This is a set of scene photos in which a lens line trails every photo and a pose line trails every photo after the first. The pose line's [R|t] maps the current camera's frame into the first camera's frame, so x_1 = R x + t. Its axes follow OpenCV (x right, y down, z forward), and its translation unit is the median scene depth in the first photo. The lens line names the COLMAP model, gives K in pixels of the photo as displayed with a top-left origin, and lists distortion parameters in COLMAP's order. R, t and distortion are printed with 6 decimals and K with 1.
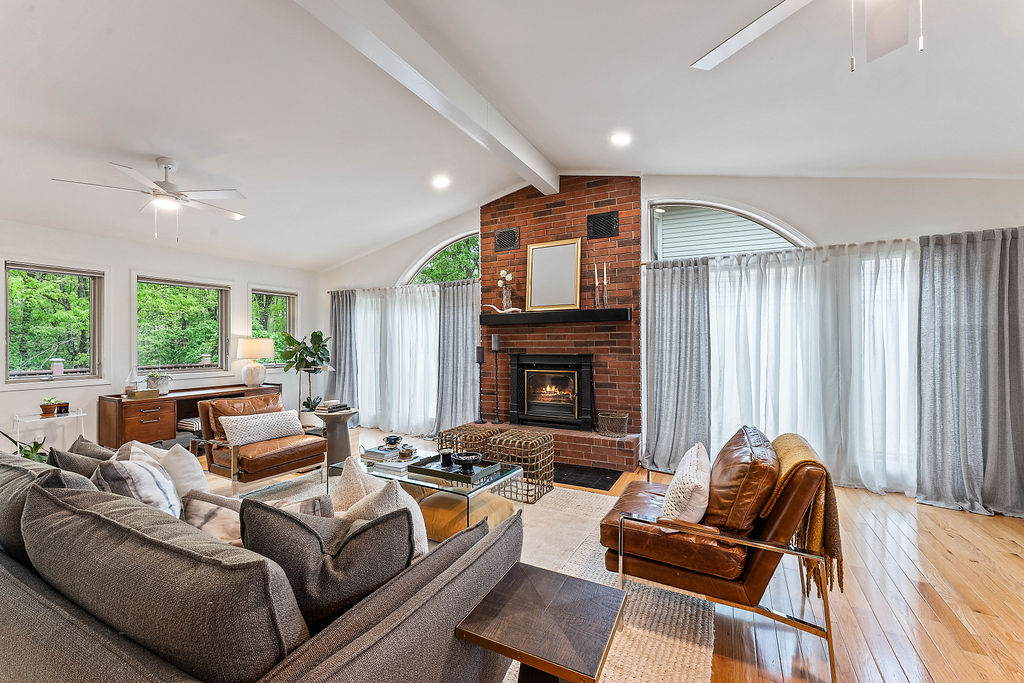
lens RADIAL K [[416.3, 0, 506.4], [0, 416.3, 340.6], [0, 0, 1]] dist [-0.001375, -0.000543]
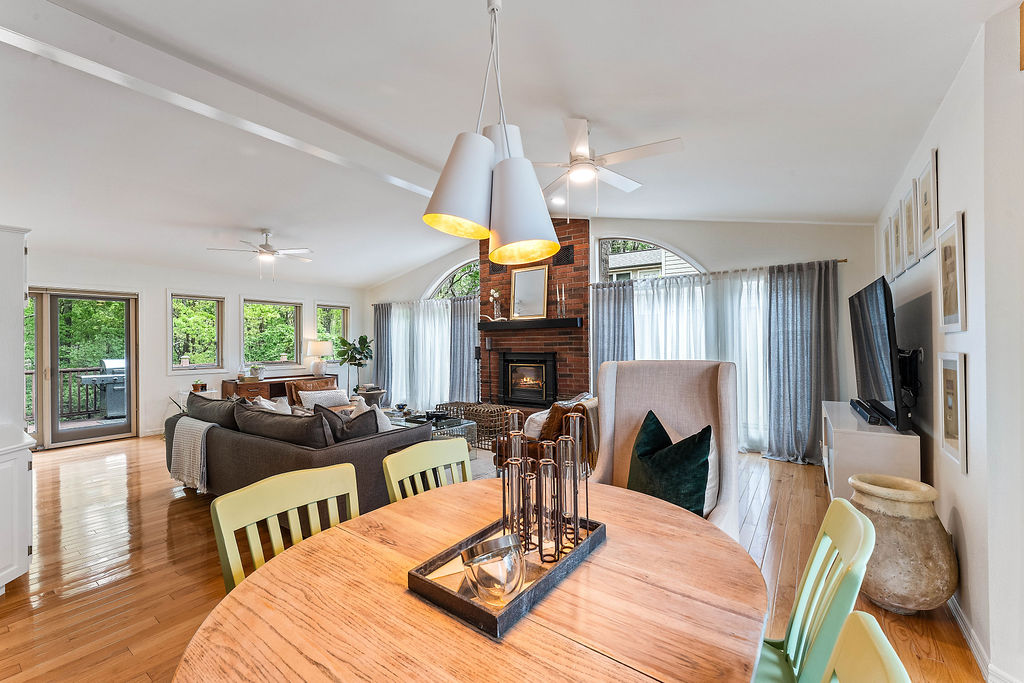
lens RADIAL K [[449.5, 0, 518.1], [0, 449.5, 340.4], [0, 0, 1]] dist [-0.001674, 0.000424]
pose [[0.991772, -0.004470, -0.127935, 0.273299], [0.004580, 0.999989, 0.000568, -0.006214], [0.127931, -0.001149, 0.991782, -0.448553]]
